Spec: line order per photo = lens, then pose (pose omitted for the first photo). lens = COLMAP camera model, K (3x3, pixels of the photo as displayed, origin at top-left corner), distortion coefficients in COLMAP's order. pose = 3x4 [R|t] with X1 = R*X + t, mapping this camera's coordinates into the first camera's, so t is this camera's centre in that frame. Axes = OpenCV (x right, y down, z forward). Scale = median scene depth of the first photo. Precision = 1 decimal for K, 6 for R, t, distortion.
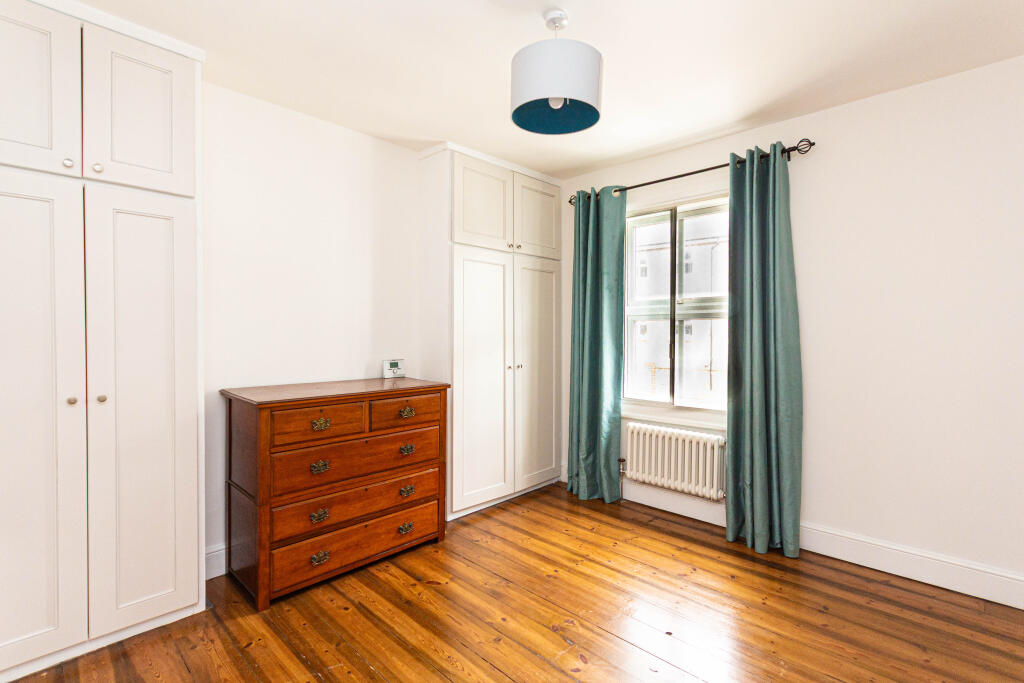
lens RADIAL K [[479.2, 0, 512.0], [0, 479.2, 341.5], [0, 0, 1]] dist [0.001829, -0.000090]
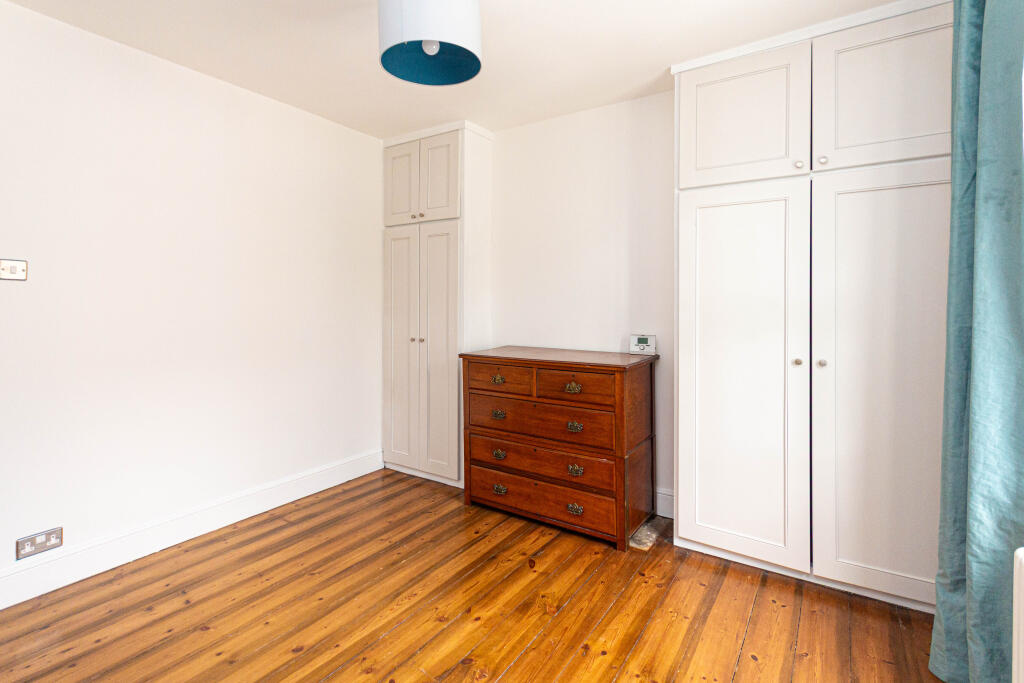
lens RADIAL K [[477.4, 0, 513.2], [0, 477.4, 307.4], [0, 0, 1]] dist [-0.000851, -0.000040]
pose [[0.182356, 0.001142, -0.983232, 0.714998], [-0.021111, 0.999773, -0.002754, -0.007717], [0.983006, 0.021260, 0.182339, 0.719139]]
